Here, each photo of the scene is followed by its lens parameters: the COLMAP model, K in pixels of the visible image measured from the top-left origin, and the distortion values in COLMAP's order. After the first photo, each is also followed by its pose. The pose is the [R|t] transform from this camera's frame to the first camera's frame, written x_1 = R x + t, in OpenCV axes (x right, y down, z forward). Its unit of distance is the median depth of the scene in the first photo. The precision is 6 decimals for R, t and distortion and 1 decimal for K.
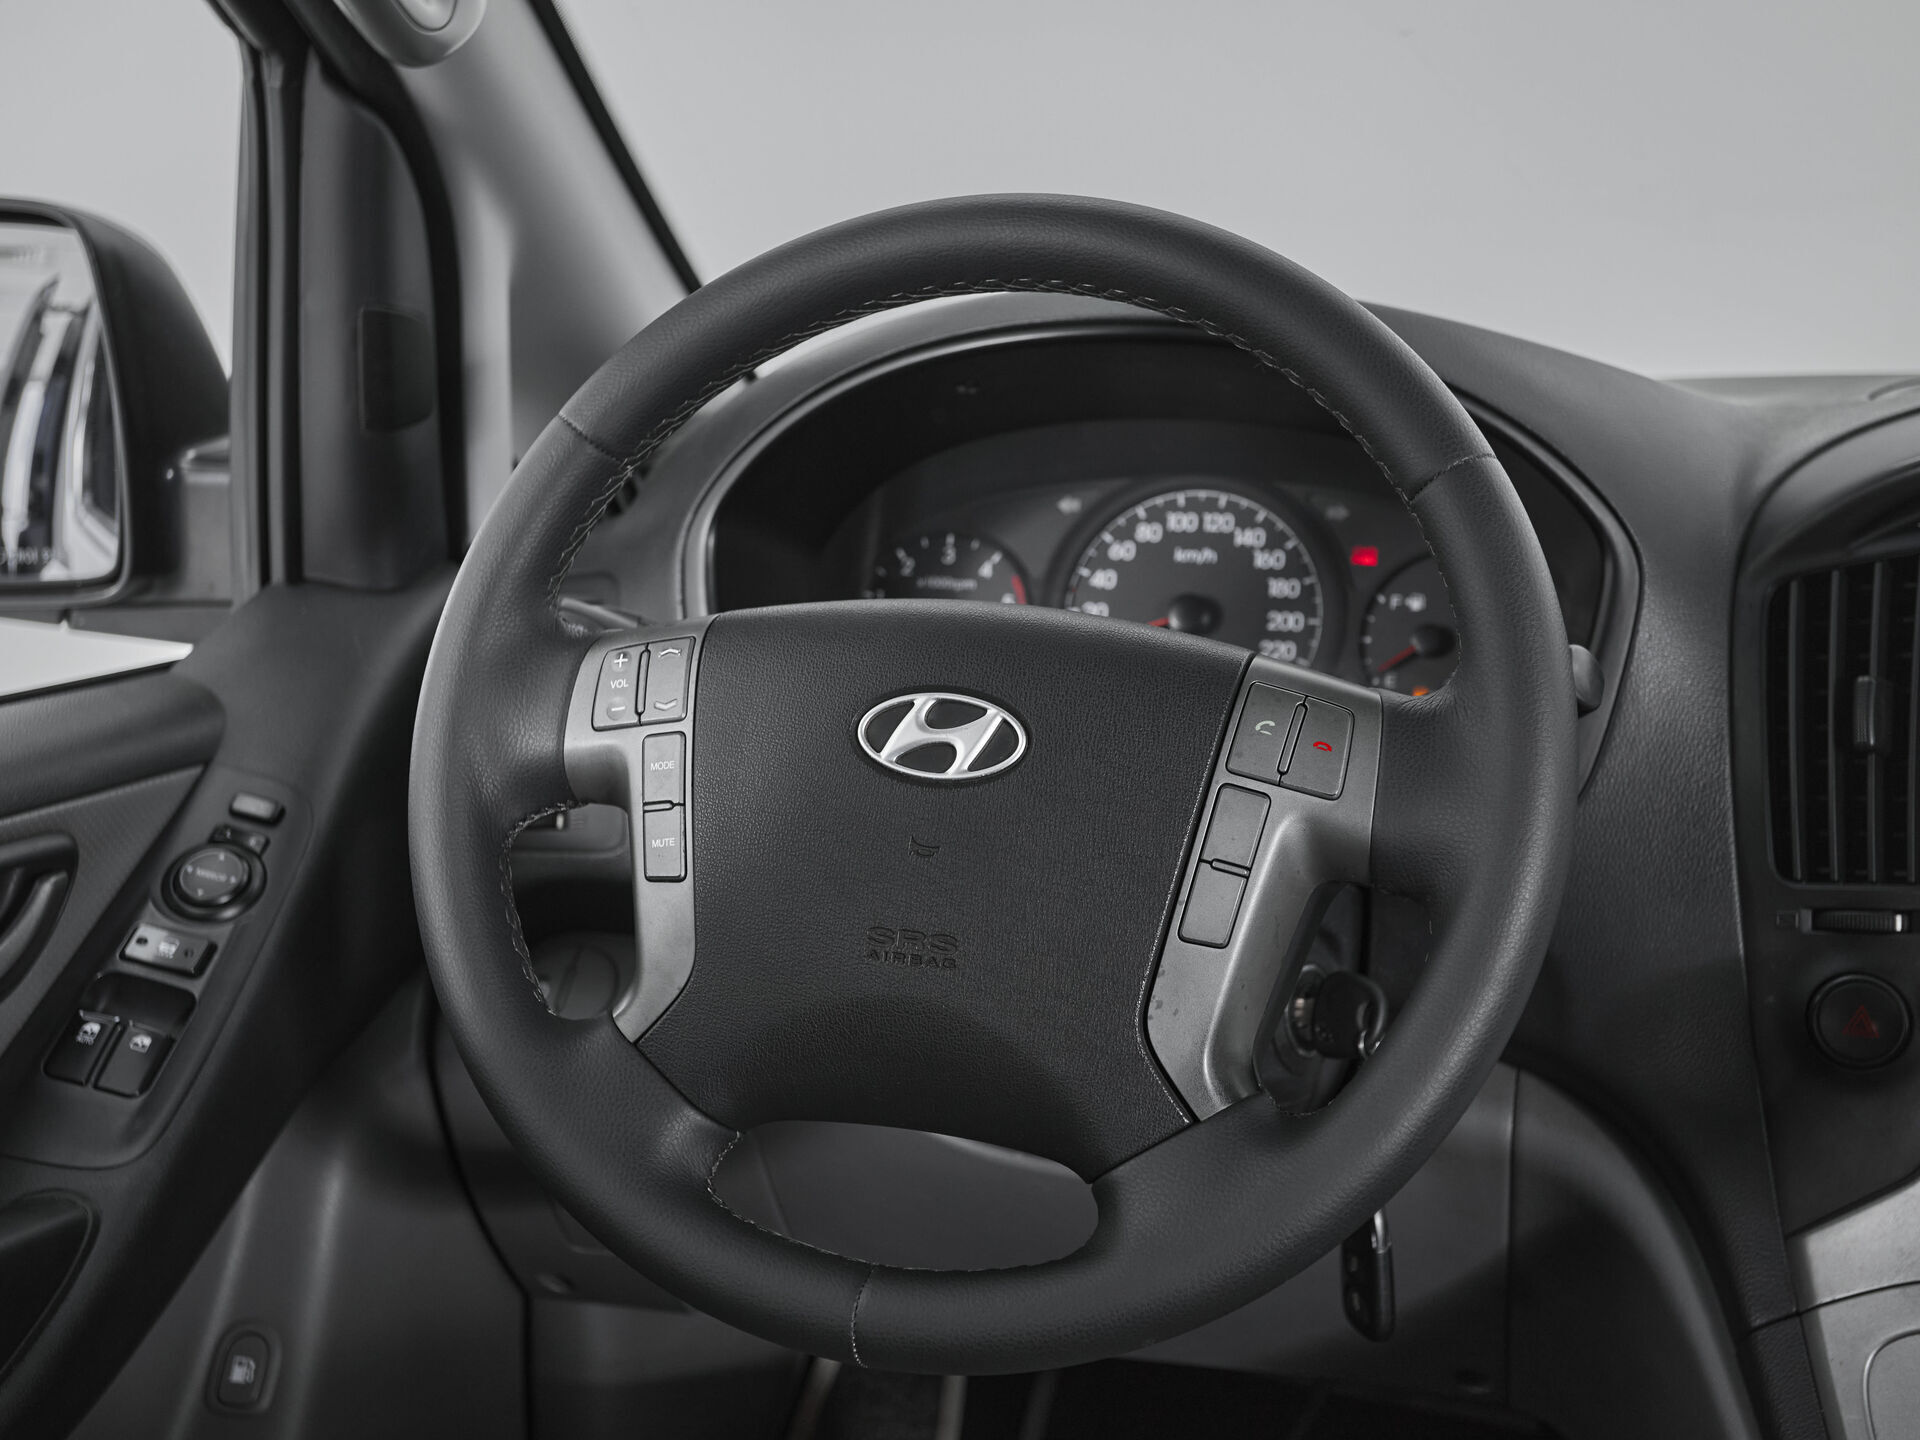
lens RADIAL K [[2353.8, 0, 933.1], [0, 2353.8, 722.4], [0, 0, 1]] dist [0.028840, 0.042561]
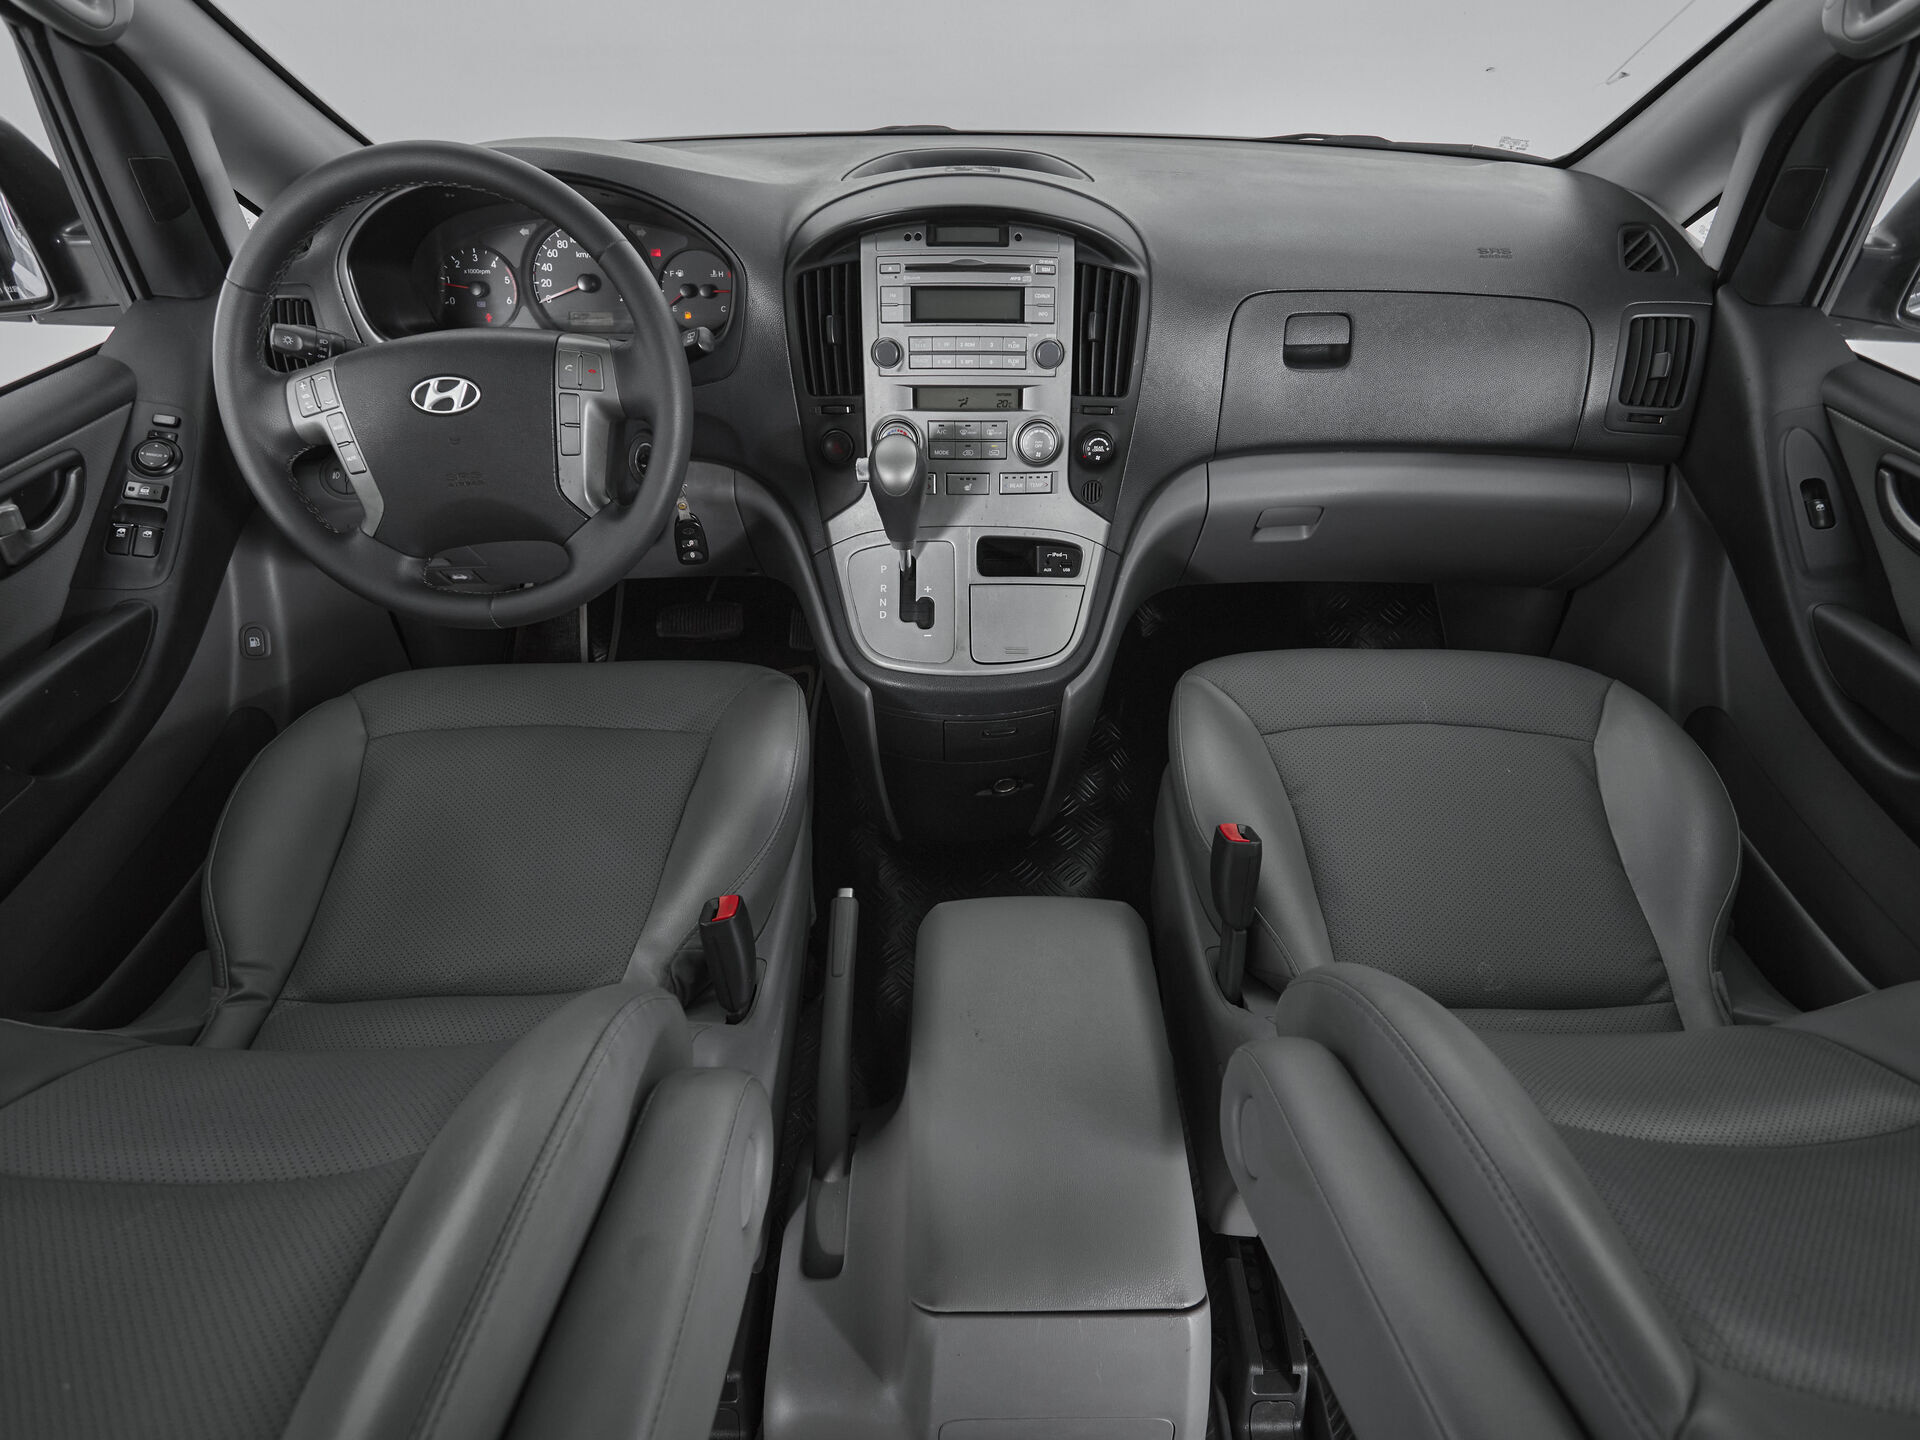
lens RADIAL K [[1024.9, 0, 977.5], [0, 1024.9, 716.5], [0, 0, 1]] dist [-0.000943, -0.002219]
pose [[0.948658, -0.184103, 0.257204, 0.149236], [0.047114, 0.886330, 0.460650, -0.126512], [-0.312775, -0.424882, 0.849498, -0.208307]]
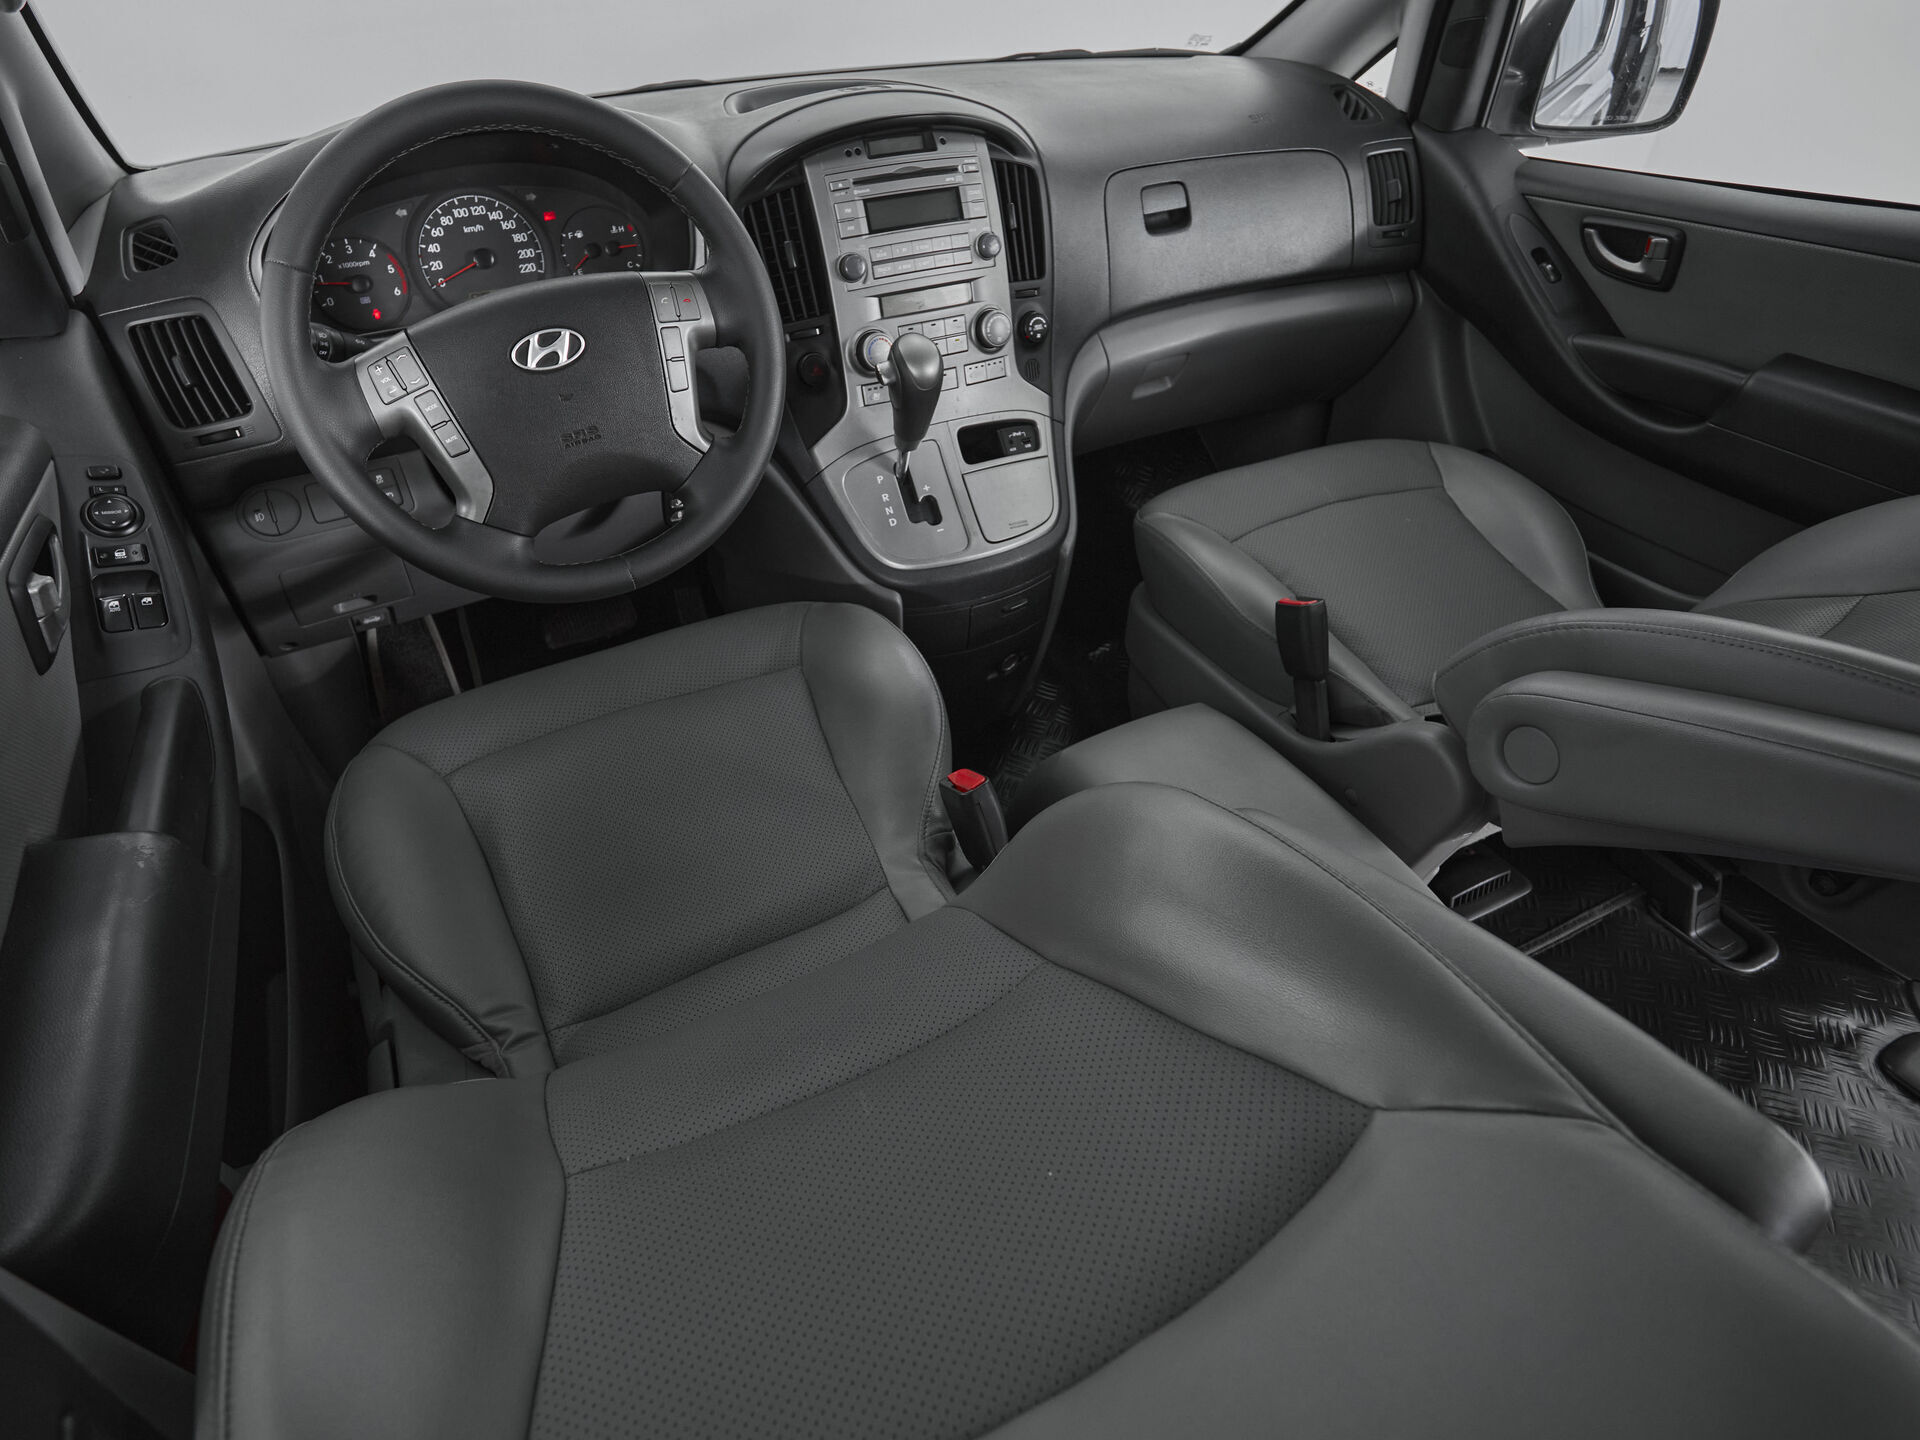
lens RADIAL K [[1047.8, 0, 898.9], [0, 1047.8, 715.3], [0, 0, 1]] dist [-0.003183, -0.001417]
pose [[0.724216, -0.434822, 0.535201, -0.350890], [0.157422, 0.859891, 0.485597, -0.101158], [-0.671364, -0.267425, 0.691198, -0.063012]]
